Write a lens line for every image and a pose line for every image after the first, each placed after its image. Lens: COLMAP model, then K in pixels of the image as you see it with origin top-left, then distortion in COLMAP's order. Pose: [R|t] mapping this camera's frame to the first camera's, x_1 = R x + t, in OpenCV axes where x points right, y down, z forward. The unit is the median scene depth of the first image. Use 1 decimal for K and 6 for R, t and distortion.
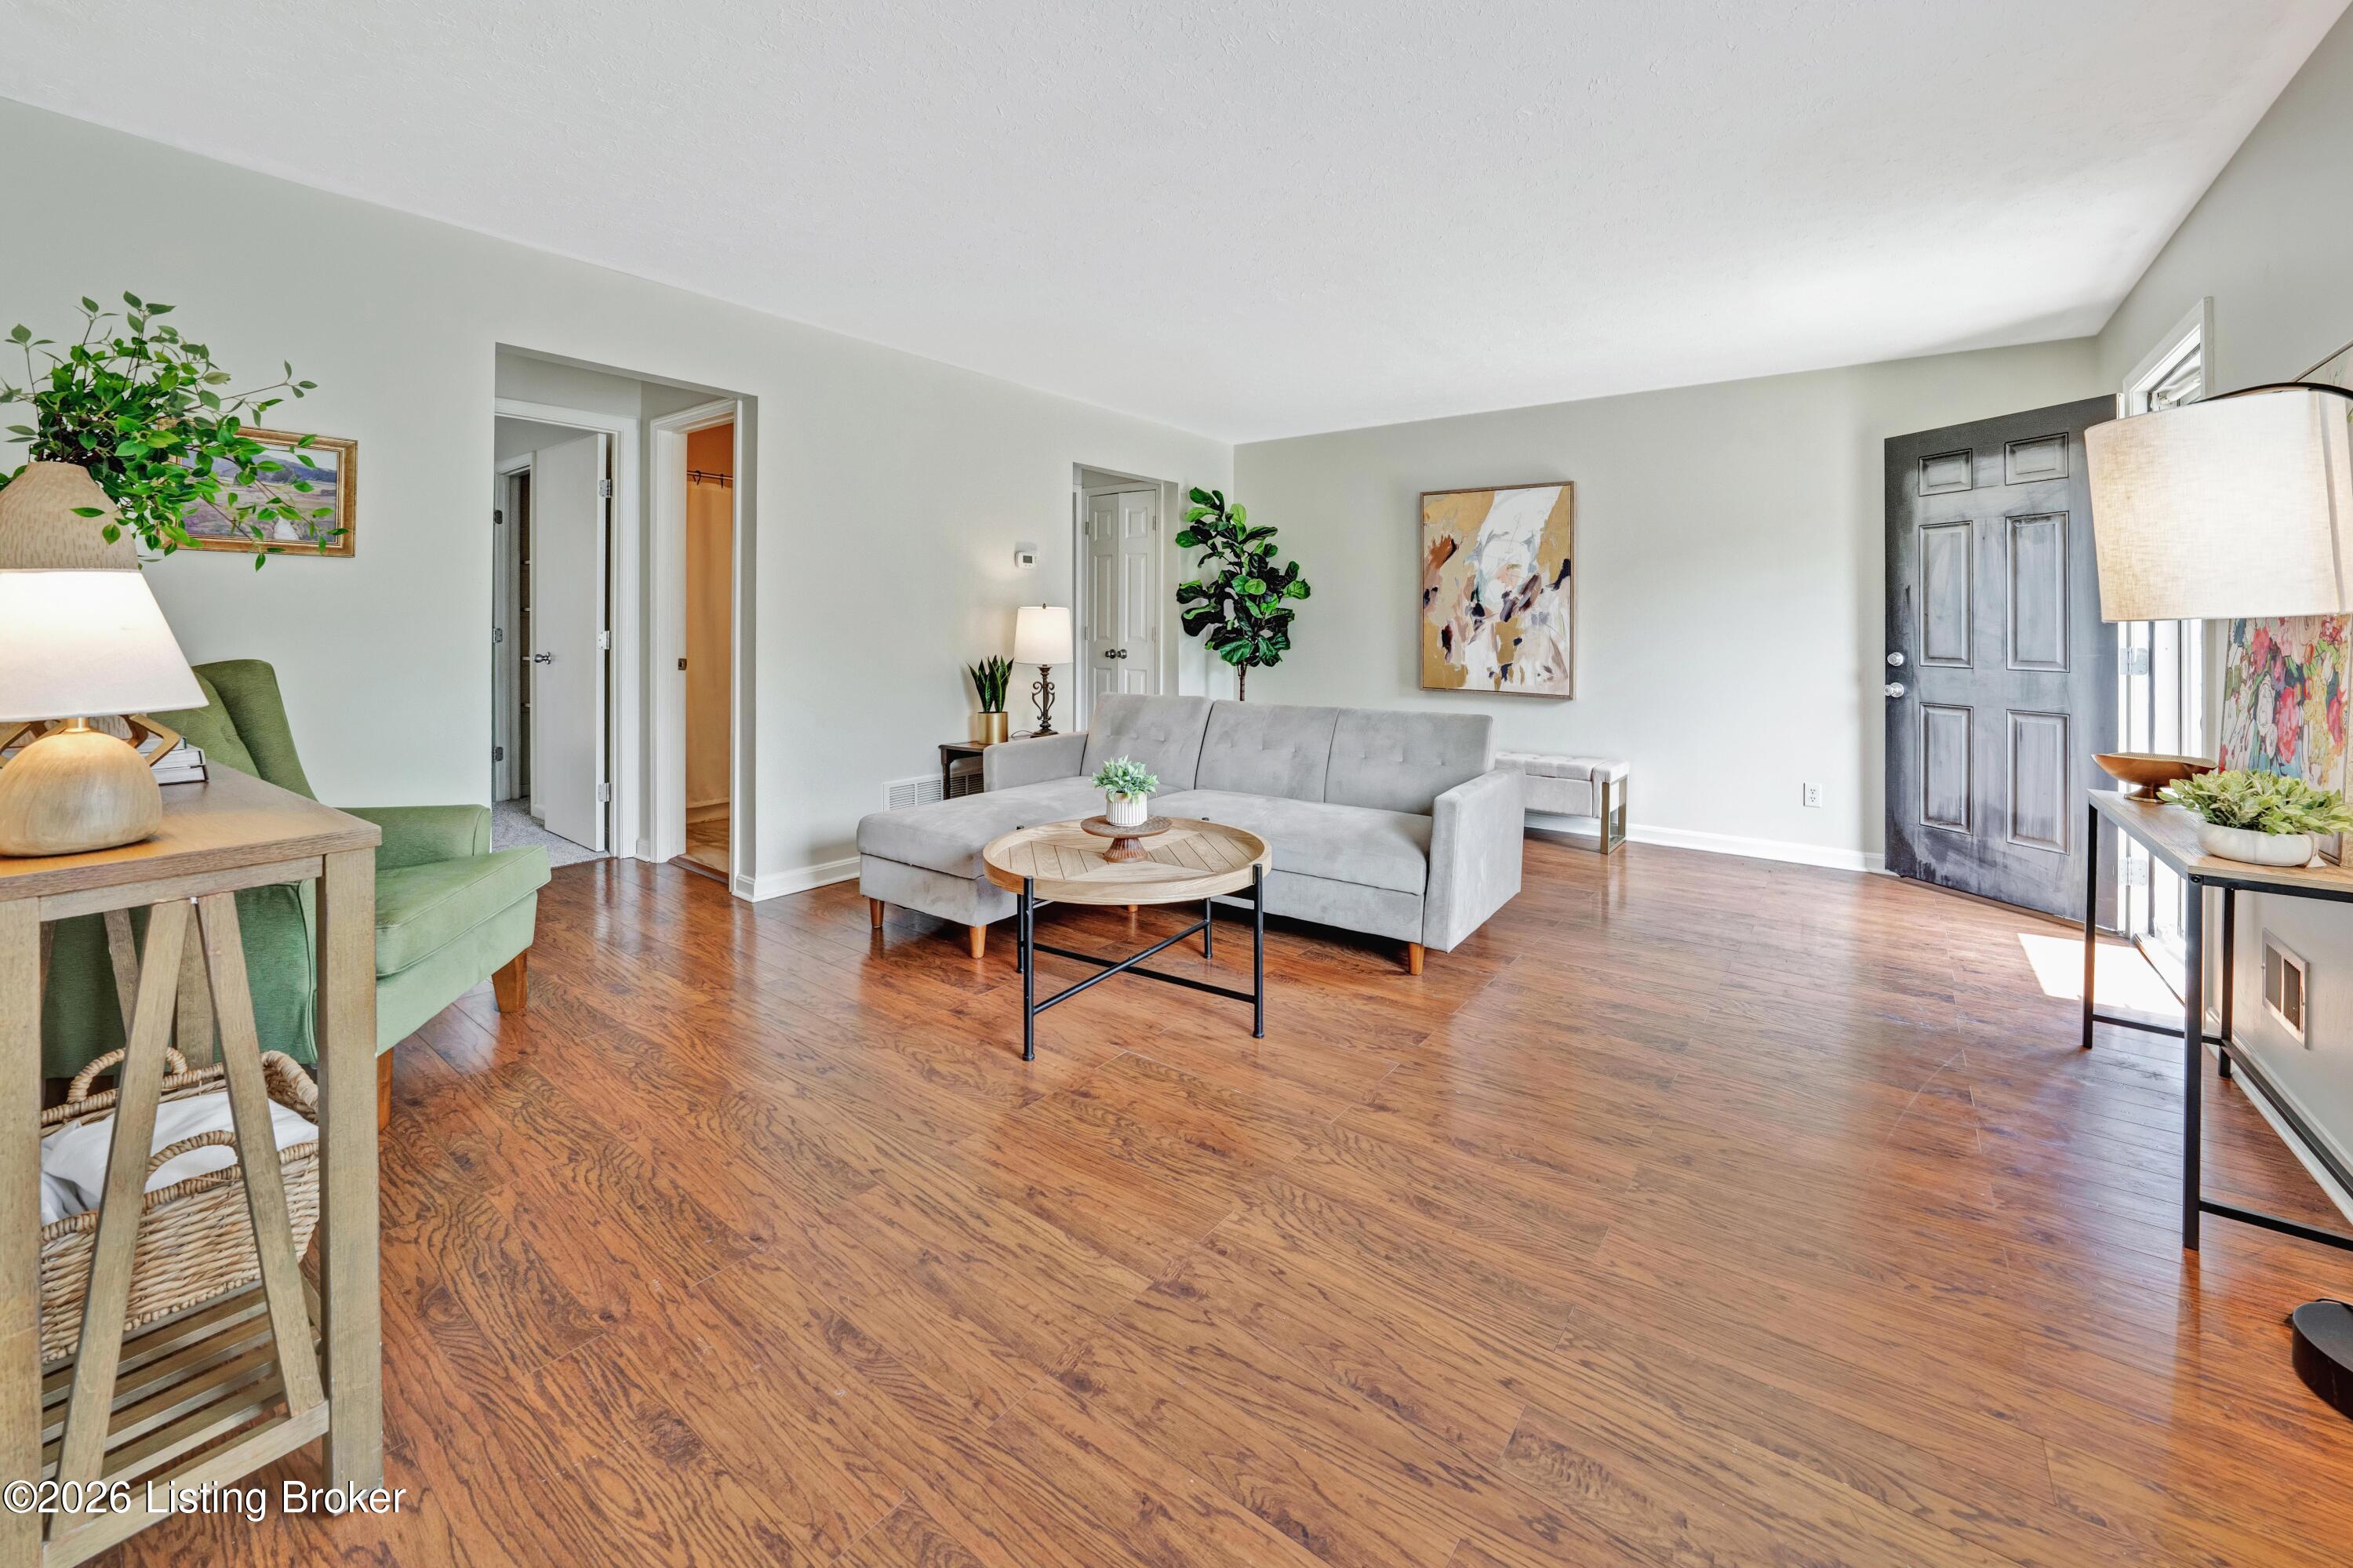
lens RADIAL K [[907.0, 0, 1212.8], [0, 907.0, 701.9], [0, 0, 1]] dist [-0.018150, 0.000101]
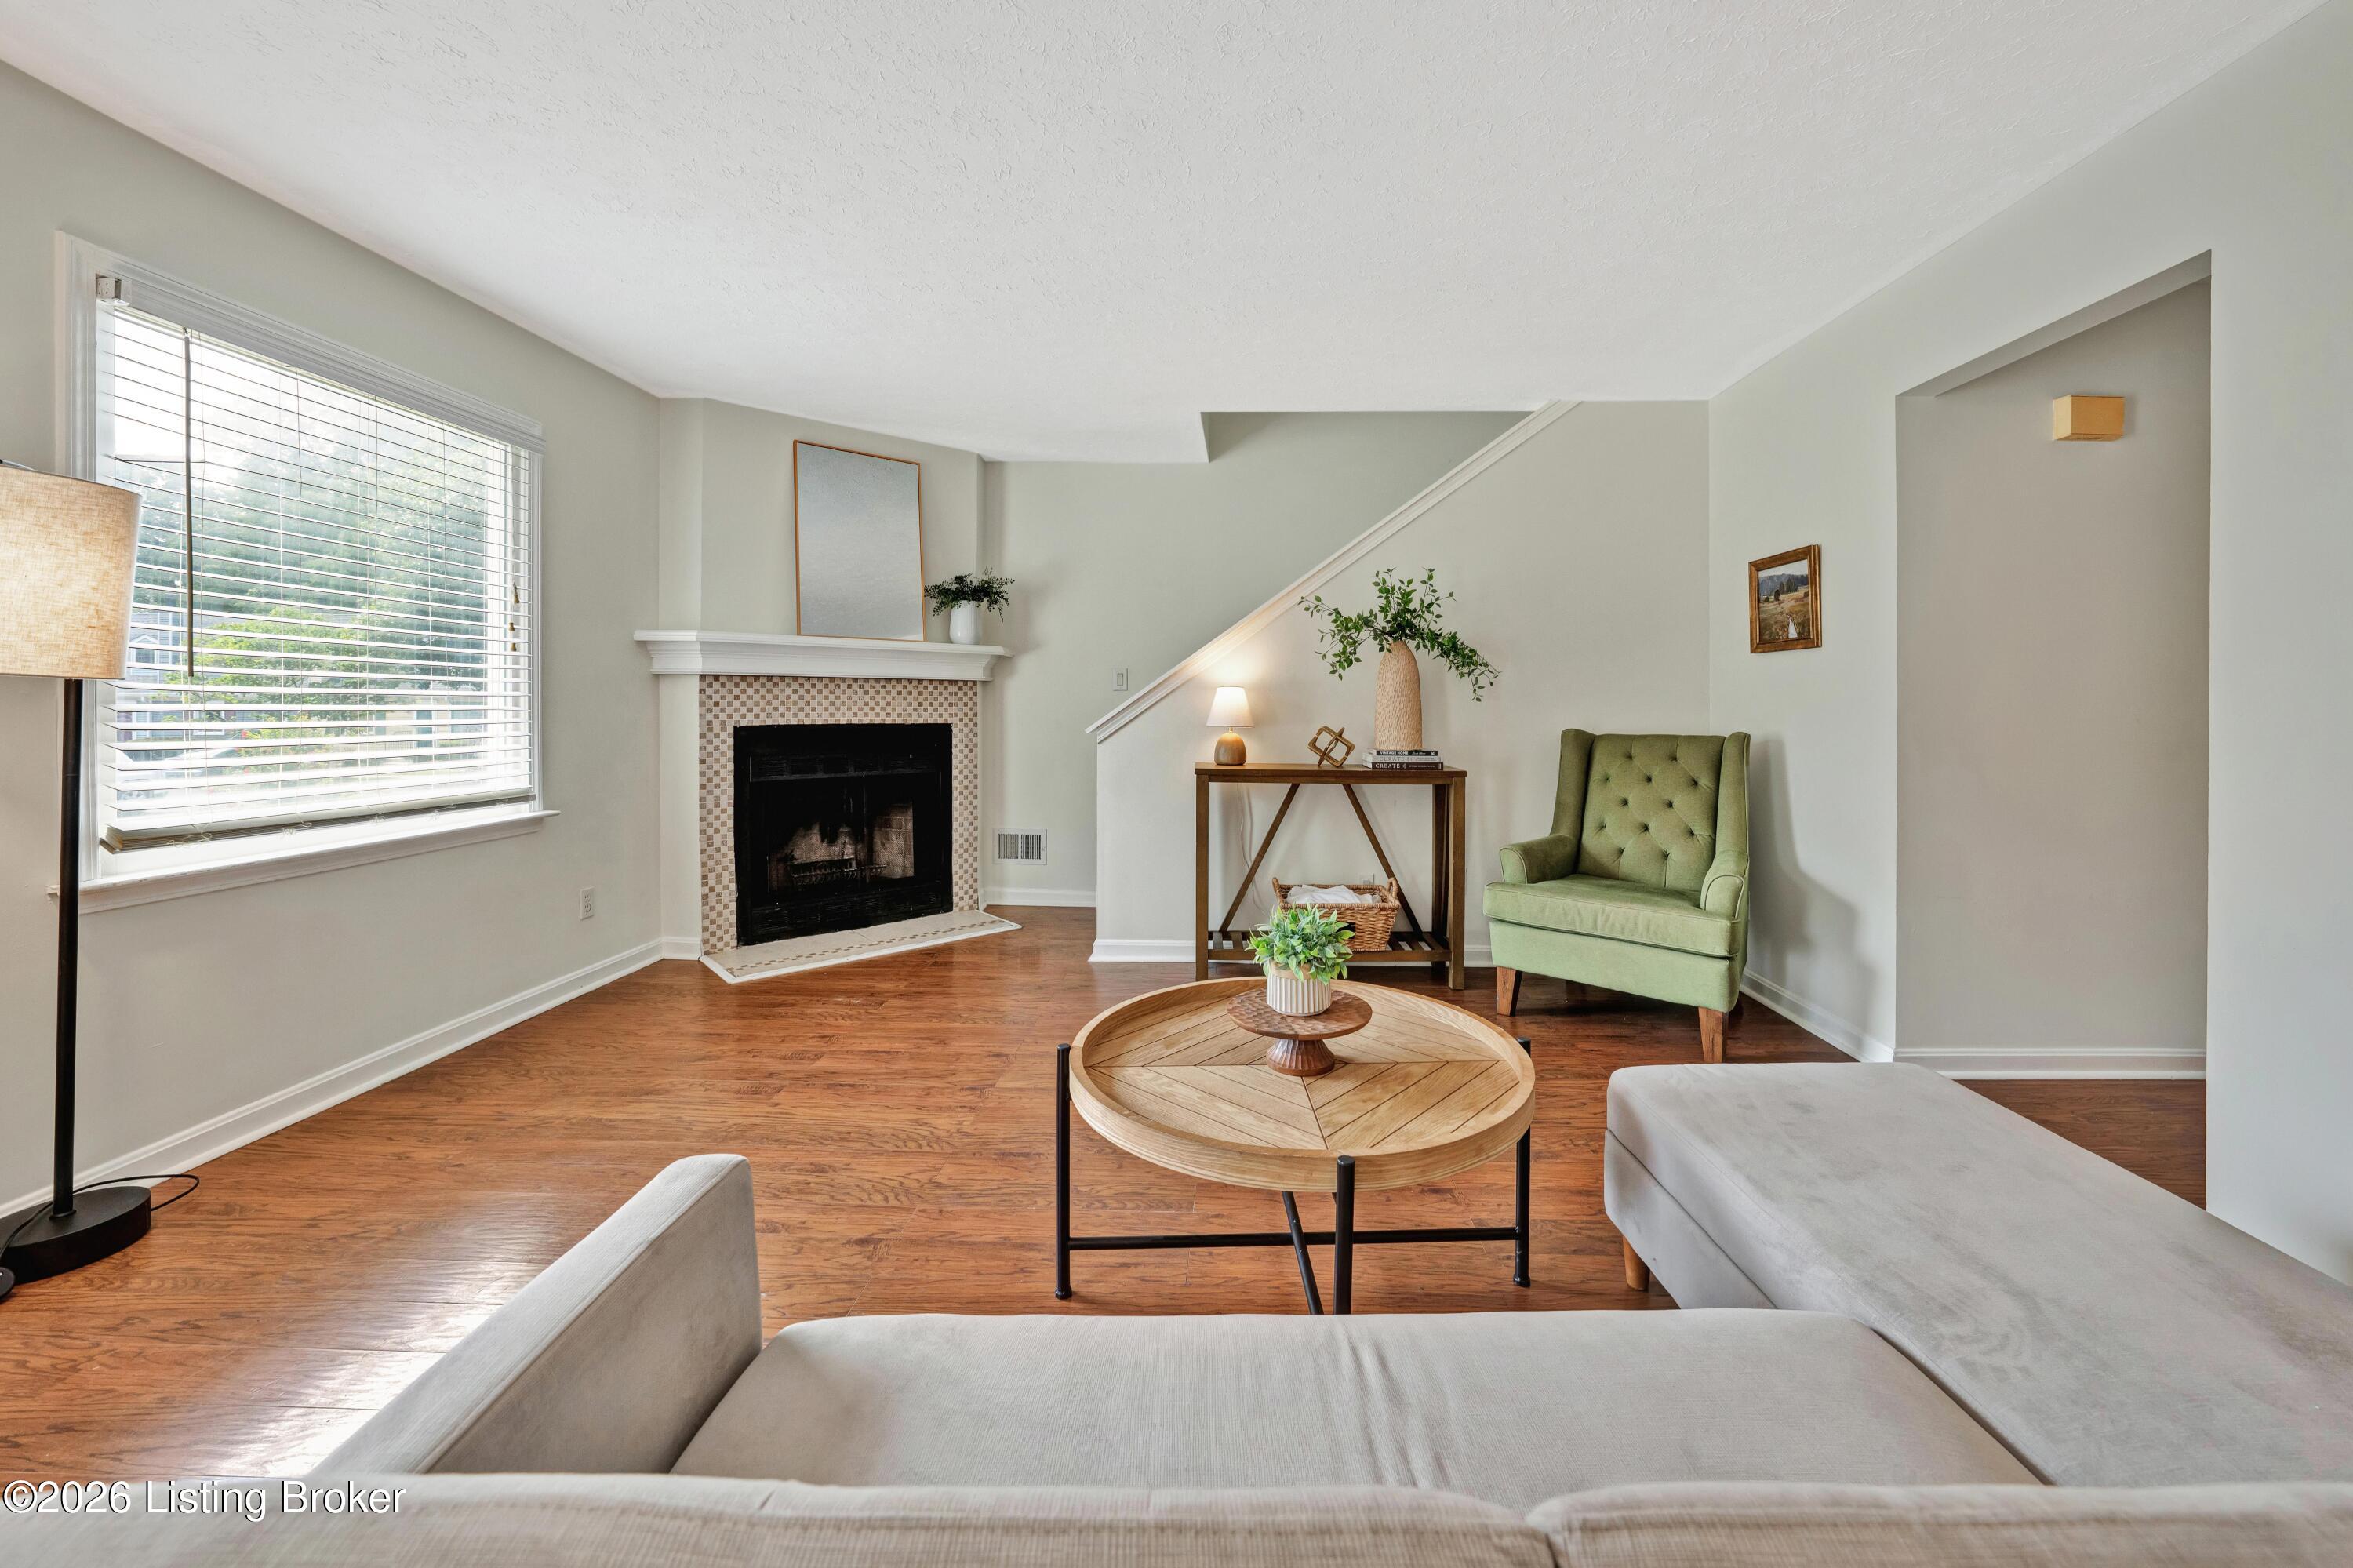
lens RADIAL K [[907.0, 0, 1212.8], [0, 907.0, 701.9], [0, 0, 1]] dist [-0.018150, 0.000101]
pose [[-0.824792, -0.011250, -0.565325, 0.247875], [-0.057765, 0.996248, 0.064451, -0.089920], [0.562478, 0.085815, -0.822347, 1.133885]]
